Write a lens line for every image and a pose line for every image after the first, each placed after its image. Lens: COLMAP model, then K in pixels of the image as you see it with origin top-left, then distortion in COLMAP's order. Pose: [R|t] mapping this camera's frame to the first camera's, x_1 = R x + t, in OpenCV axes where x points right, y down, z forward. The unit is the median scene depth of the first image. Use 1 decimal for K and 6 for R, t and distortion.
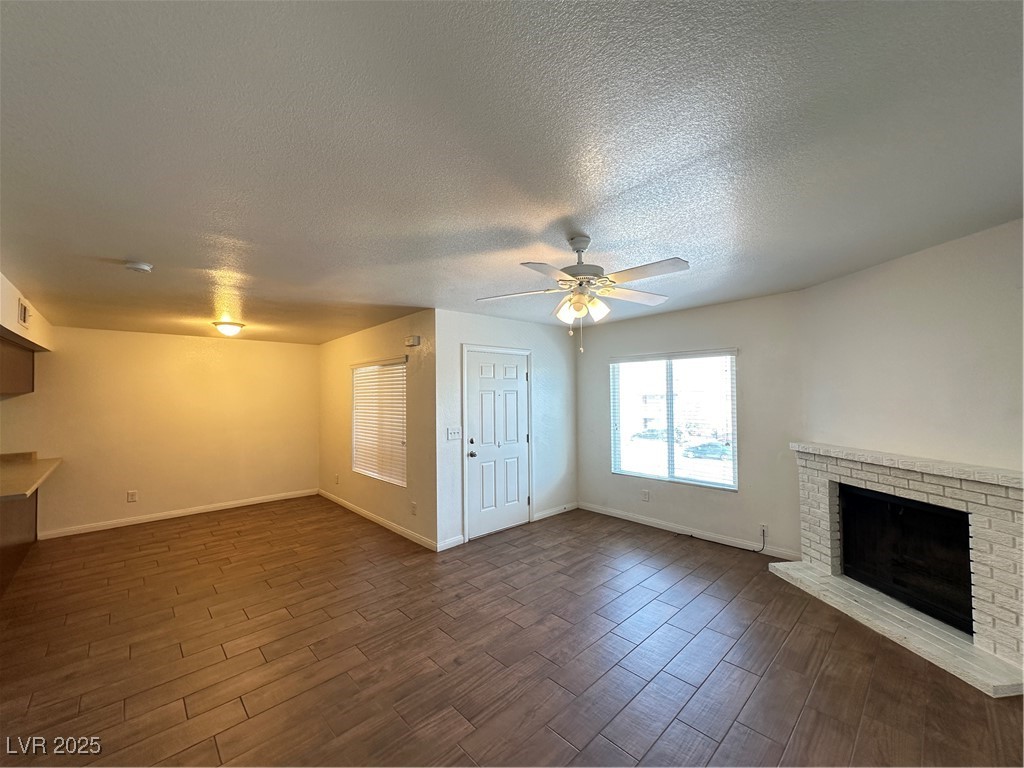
lens RADIAL K [[409.6, 0, 513.2], [0, 409.6, 386.3], [0, 0, 1]] dist [-0.002564, 0.000205]
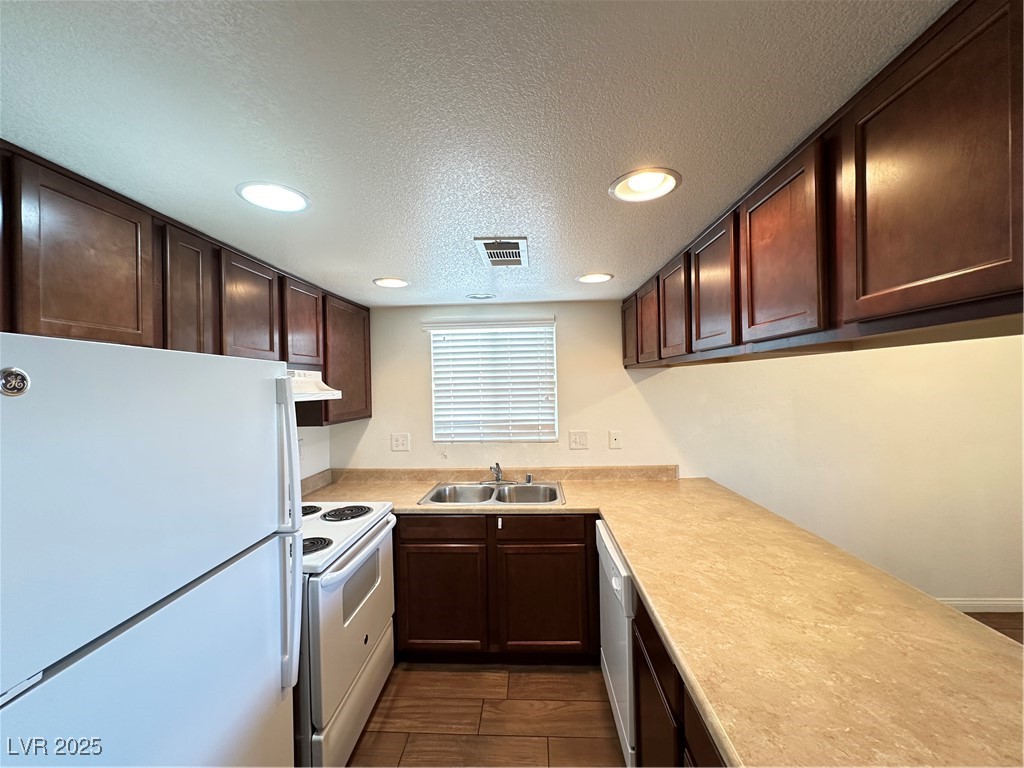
lens RADIAL K [[409.6, 0, 511.2], [0, 409.6, 384.6], [0, 0, 1]] dist [-0.002564, 0.000205]
pose [[0.686292, -0.008665, -0.727275, -1.032806], [0.028354, 0.999488, 0.014848, 0.026719], [0.726773, -0.030811, 0.686186, 0.464303]]
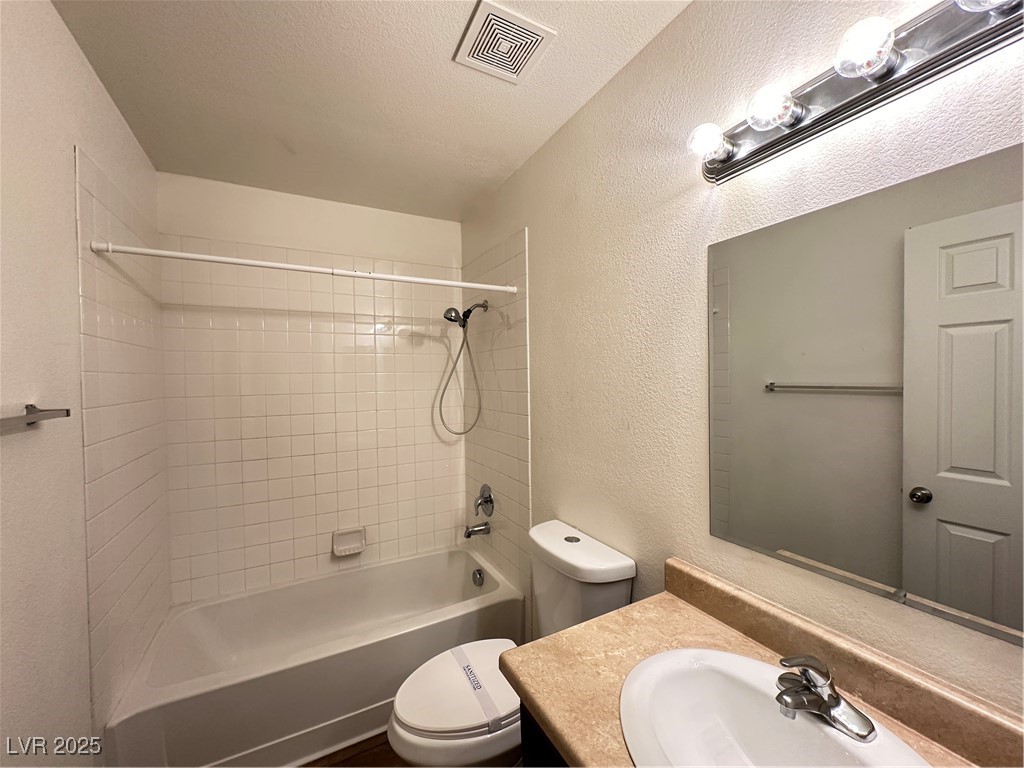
lens RADIAL K [[409.6, 0, 509.0], [0, 409.6, 383.1], [0, 0, 1]] dist [-0.002564, 0.000205]
pose [[0.963437, -0.000876, -0.267934, -1.084918], [0.012682, 0.999023, 0.042336, 0.033817], [0.267635, -0.044186, 0.962507, 0.567206]]
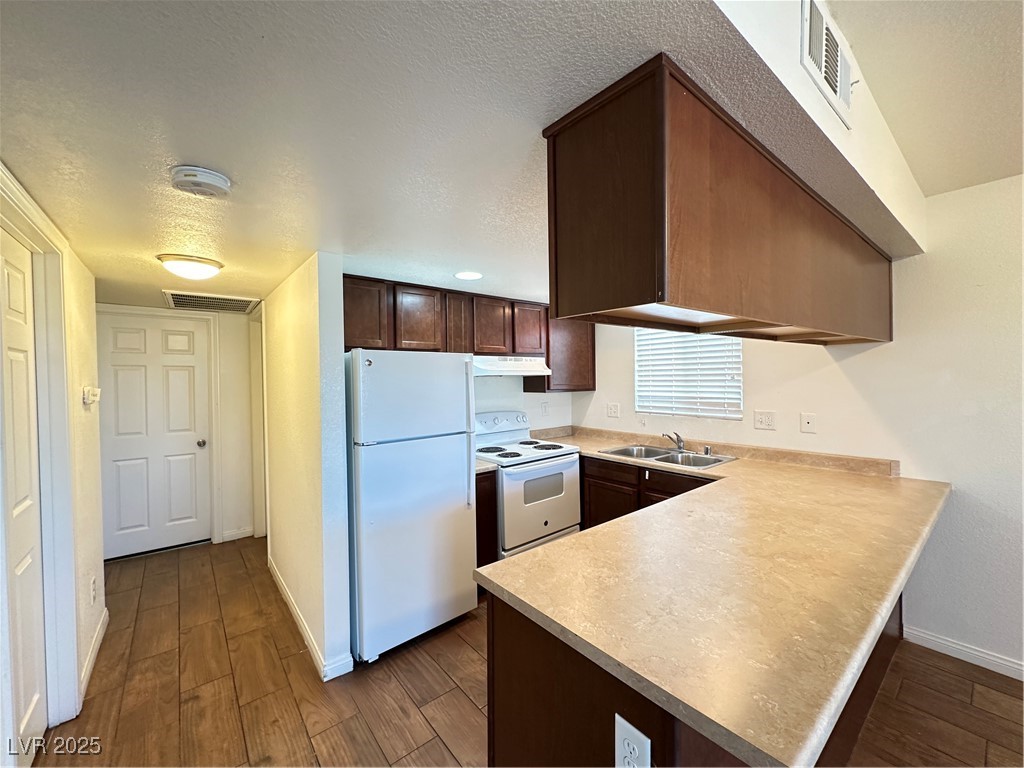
lens RADIAL K [[409.6, 0, 510.8], [0, 409.6, 385.5], [0, 0, 1]] dist [-0.002564, 0.000205]
pose [[-0.076751, 0.028131, -0.996653, -0.736665], [0.034035, 0.999093, 0.025579, 0.044945], [0.996469, -0.031958, -0.077638, 0.658636]]
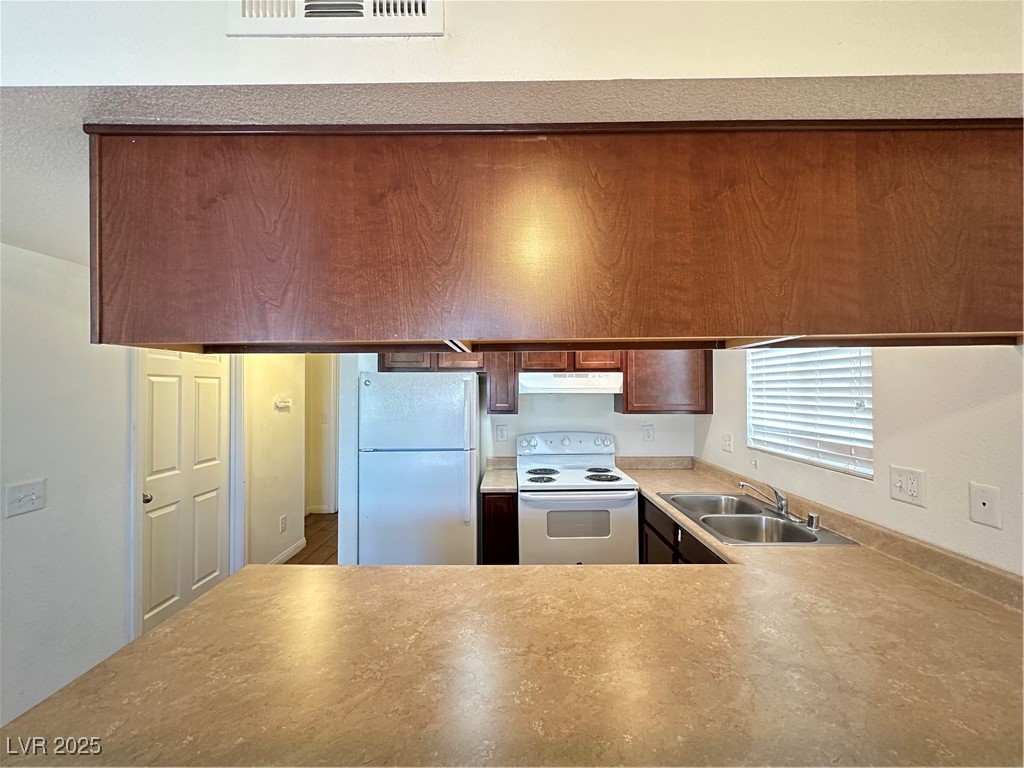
lens RADIAL K [[409.6, 0, 511.7], [0, 409.6, 385.4], [0, 0, 1]] dist [-0.002564, 0.000205]
pose [[-0.687510, 0.001075, -0.726174, -0.940148], [0.020691, 0.999622, -0.018109, 0.042966], [0.725880, -0.027476, -0.687272, 1.036645]]
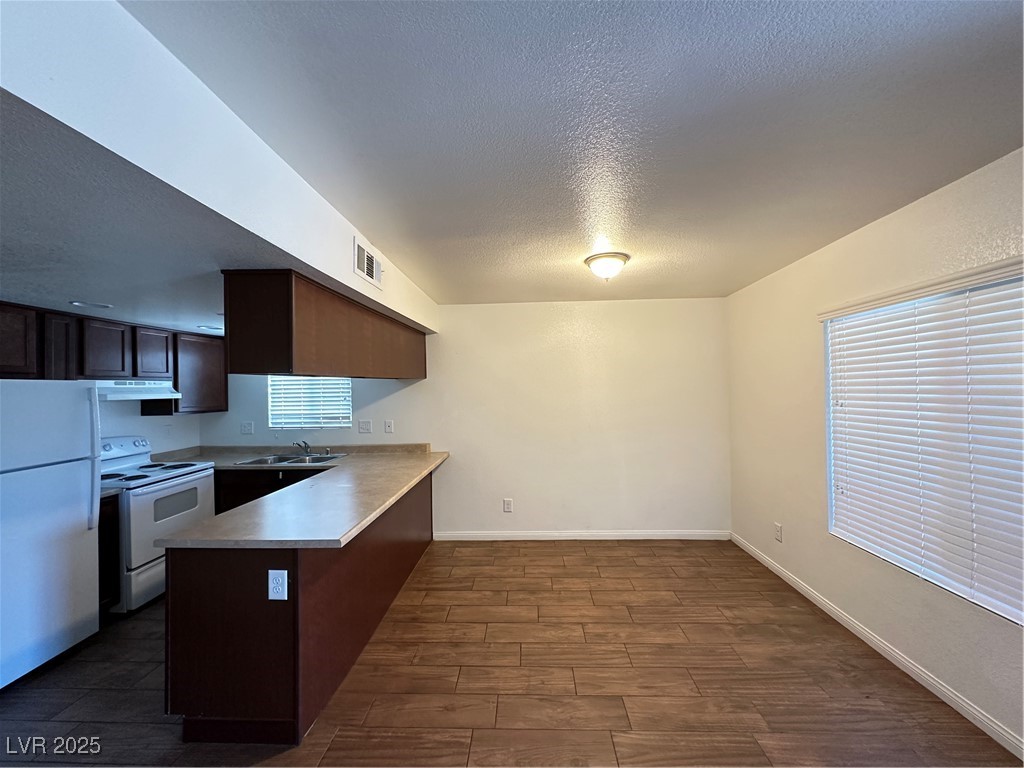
lens RADIAL K [[409.6, 0, 512.7], [0, 409.6, 382.7], [0, 0, 1]] dist [-0.002564, 0.000205]
pose [[0.695738, -0.011931, -0.718197, -0.435136], [0.024708, 0.999668, 0.007328, 0.024622], [0.717871, -0.022844, 0.695802, 0.574406]]
